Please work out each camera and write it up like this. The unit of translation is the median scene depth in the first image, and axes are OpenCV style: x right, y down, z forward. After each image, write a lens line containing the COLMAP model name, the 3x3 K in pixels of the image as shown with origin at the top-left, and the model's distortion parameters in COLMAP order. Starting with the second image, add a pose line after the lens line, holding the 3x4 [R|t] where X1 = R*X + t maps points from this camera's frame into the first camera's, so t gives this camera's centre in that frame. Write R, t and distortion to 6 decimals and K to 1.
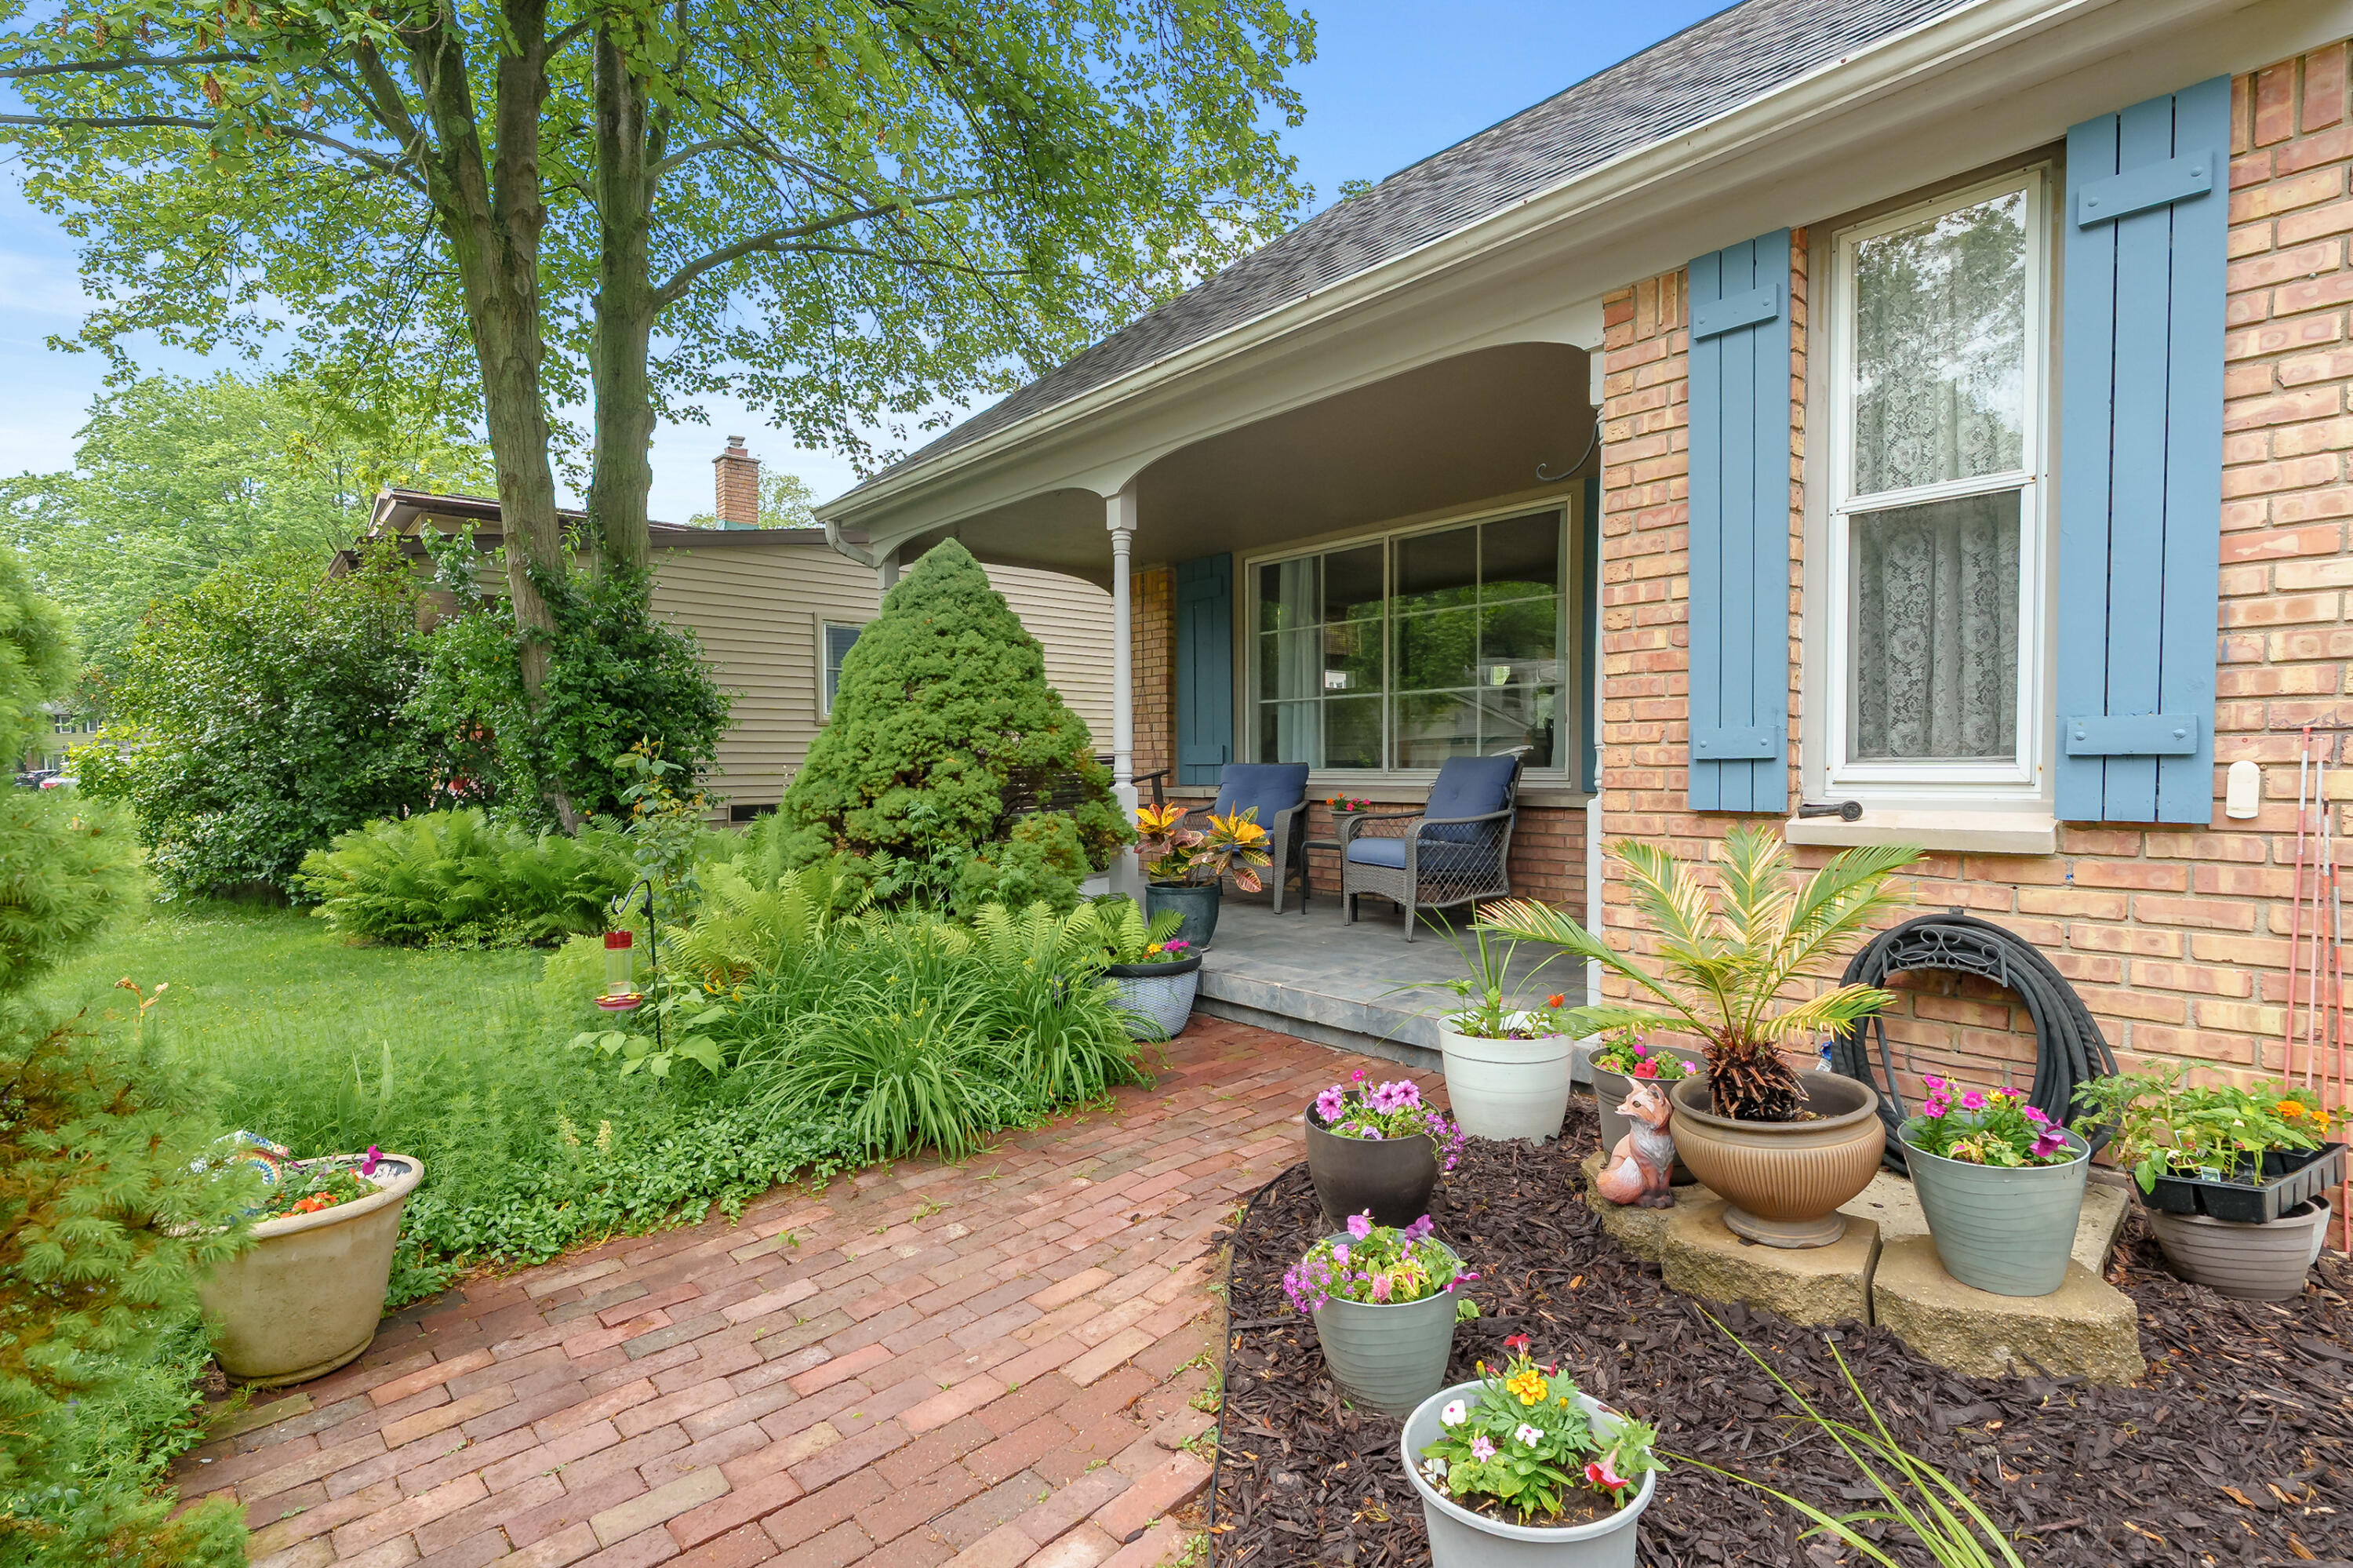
lens RADIAL K [[1078.4, 0, 1188.8], [0, 1078.4, 794.8], [0, 0, 1]] dist [-0.004760, 0.000864]
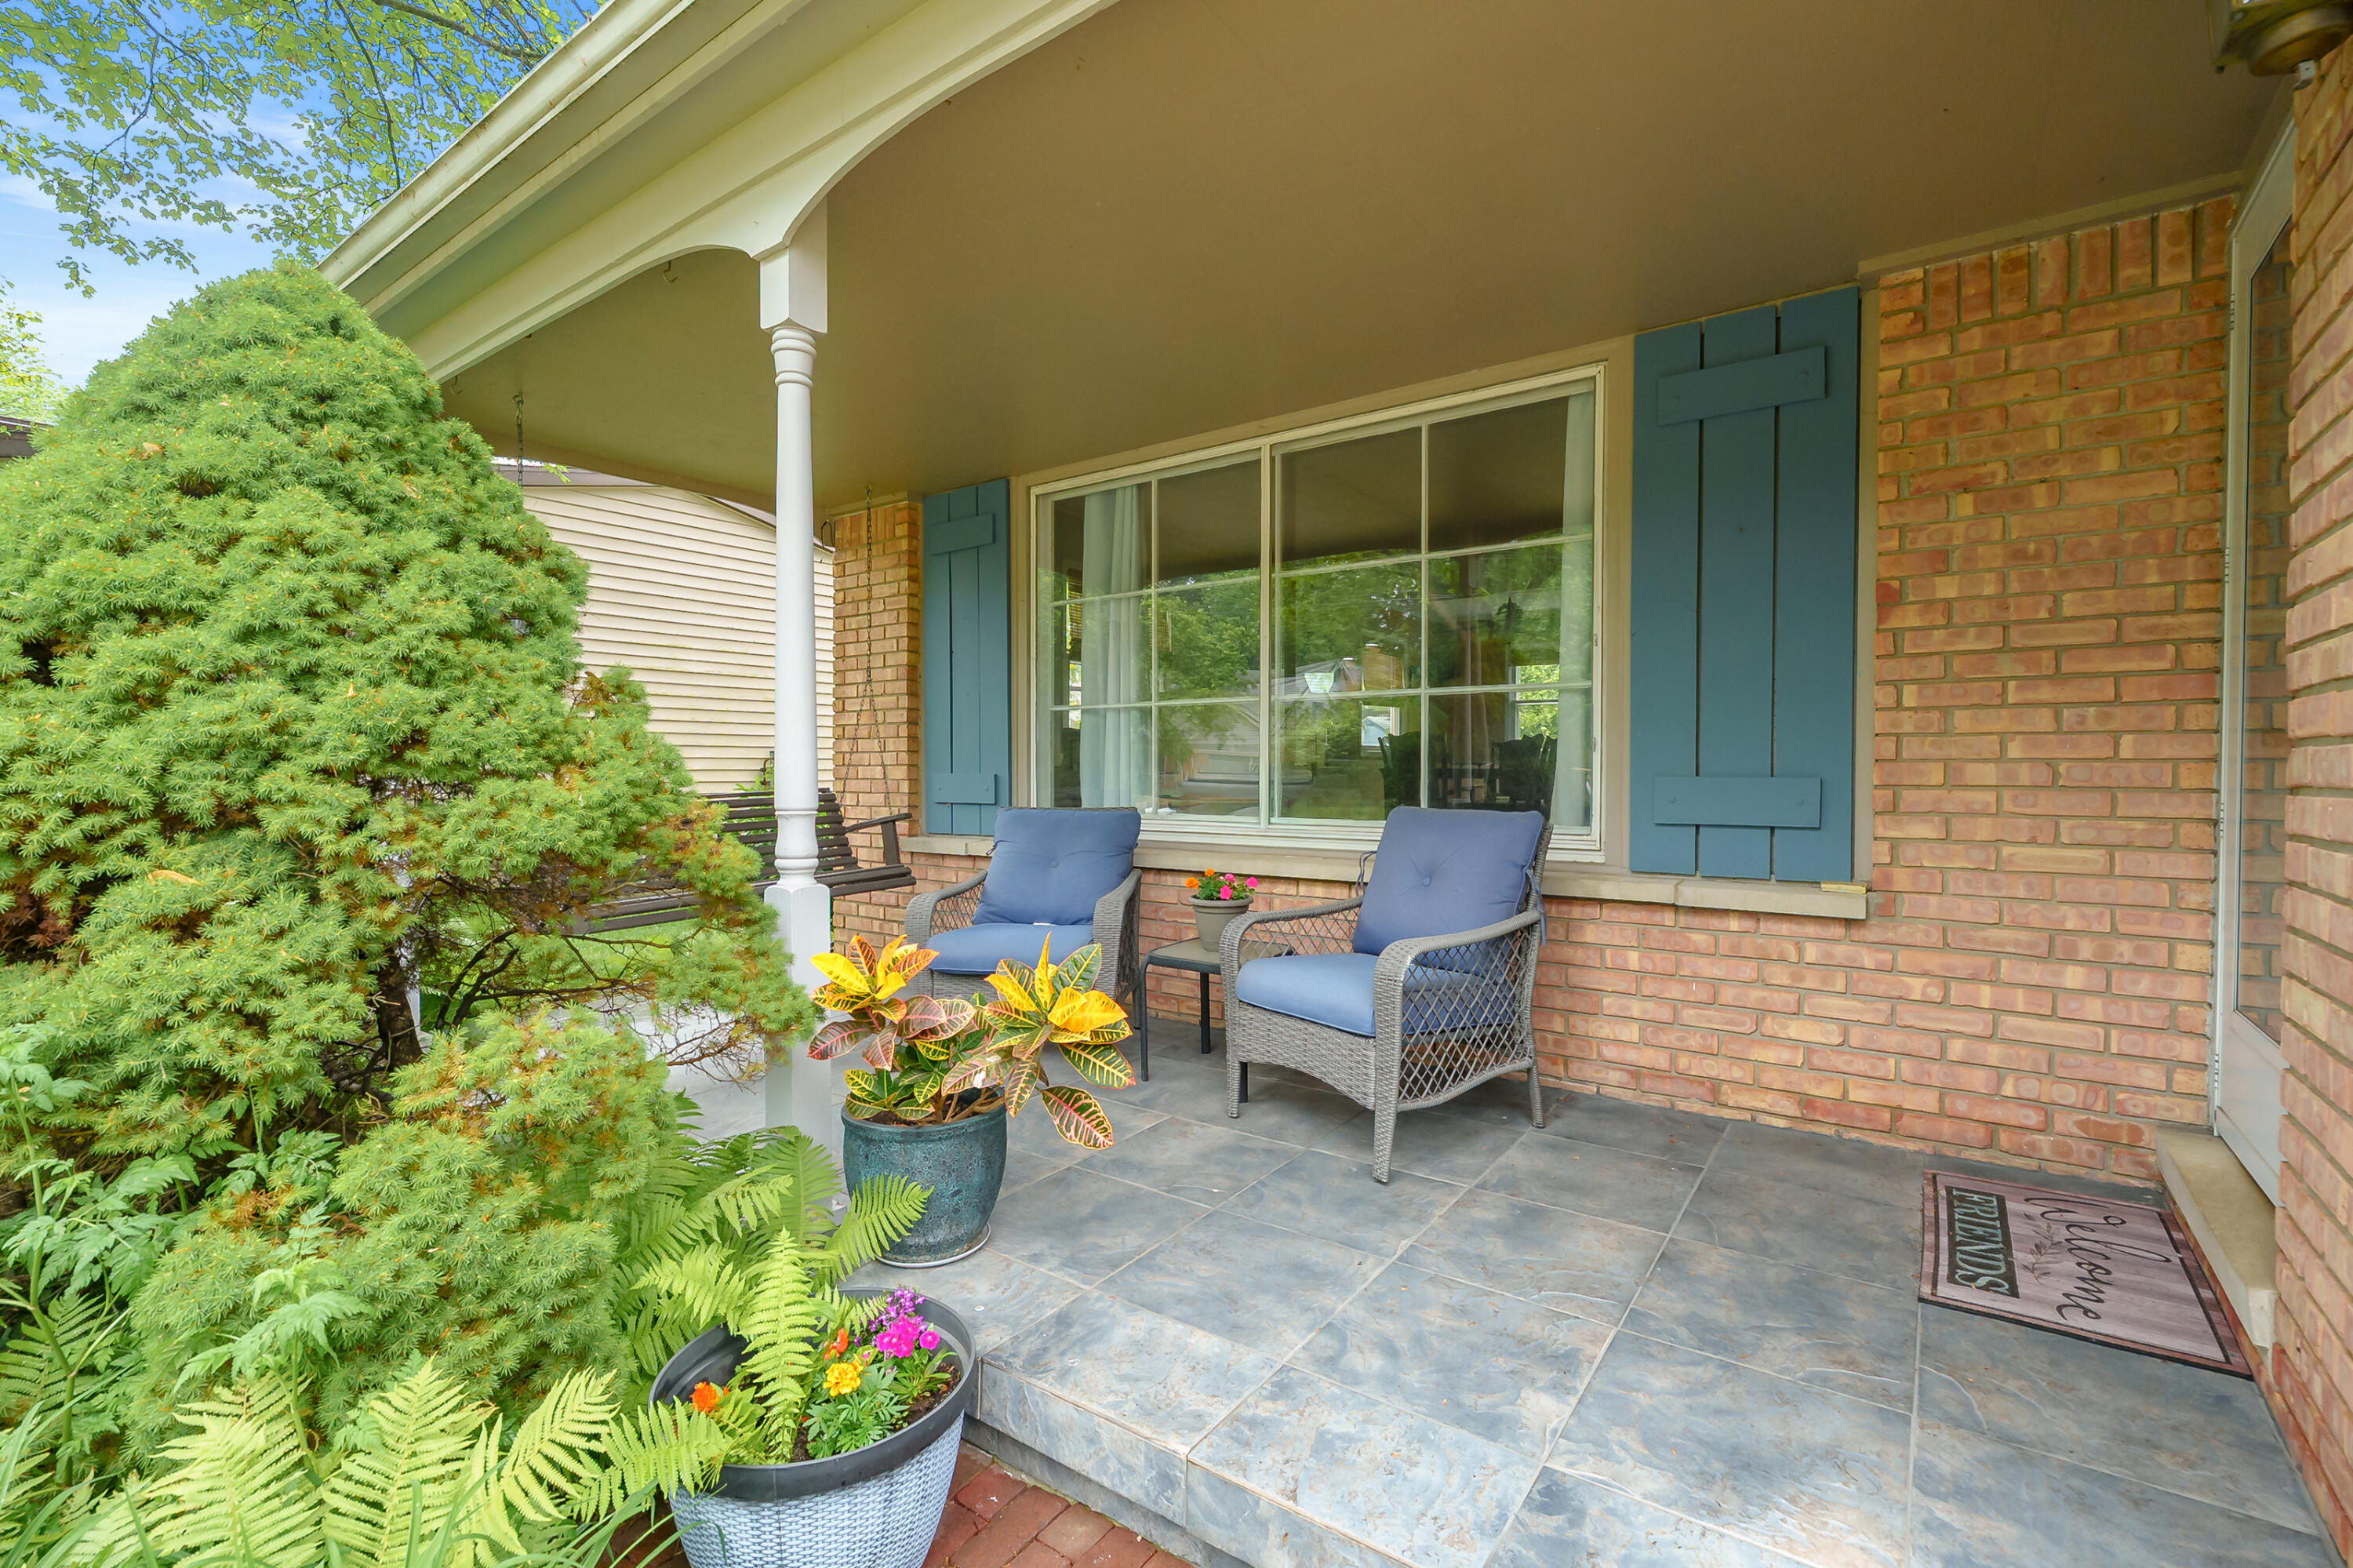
lens RADIAL K [[1078.4, 0, 1156.0], [0, 1078.4, 783.4], [0, 0, 1]] dist [-0.004760, 0.000864]
pose [[0.980564, 0.002287, 0.196184, -0.000510], [0.001220, 0.999842, -0.017753, -0.043334], [-0.196193, 0.017647, 0.980406, 0.518969]]
